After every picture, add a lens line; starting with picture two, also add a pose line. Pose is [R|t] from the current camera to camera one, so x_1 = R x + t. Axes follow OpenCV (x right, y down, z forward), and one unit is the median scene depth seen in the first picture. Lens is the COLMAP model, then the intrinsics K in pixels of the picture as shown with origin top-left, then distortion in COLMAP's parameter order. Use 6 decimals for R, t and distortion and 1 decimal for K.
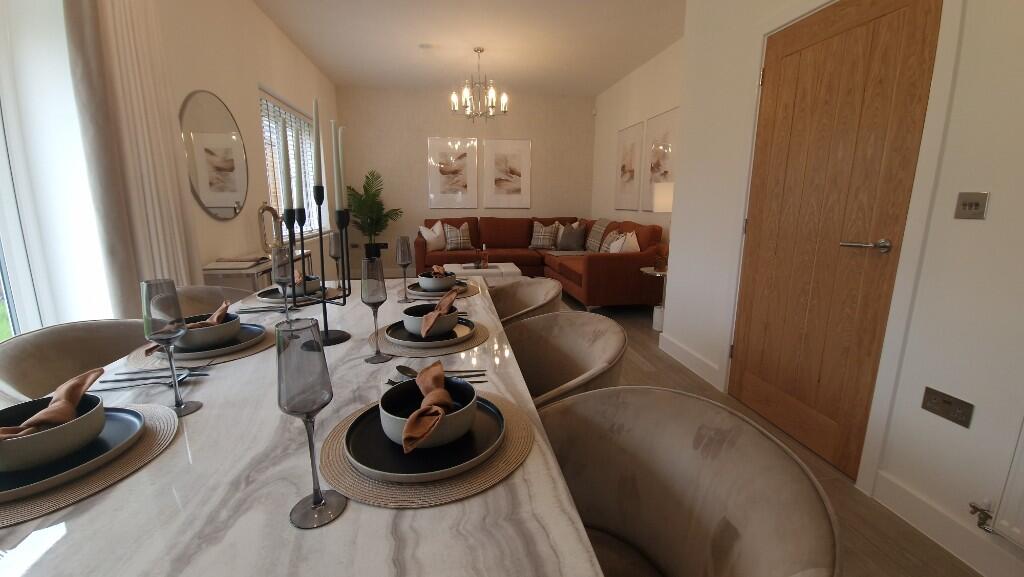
lens RADIAL K [[415.6, 0, 513.7], [0, 415.6, 285.6], [0, 0, 1]] dist [0.000437, 0.000000]
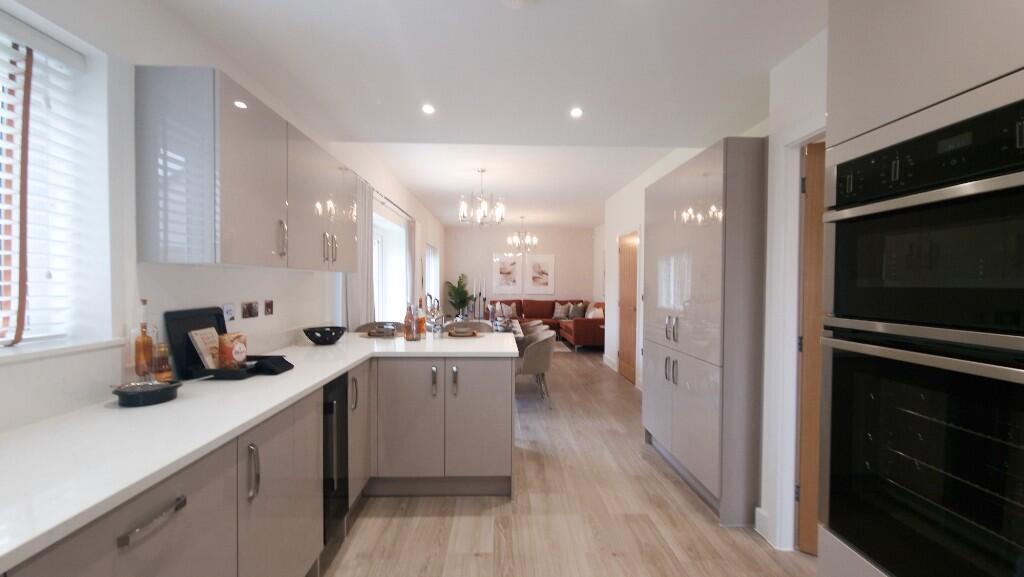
lens RADIAL K [[415.6, 0, 512.2], [0, 415.6, 290.2], [0, 0, 1]] dist [0.000437, 0.000000]
pose [[0.991908, 0.002261, -0.126941, 0.088940], [-0.025546, 0.982946, -0.182112, 0.103748], [0.124365, 0.183881, 0.975049, -0.643148]]
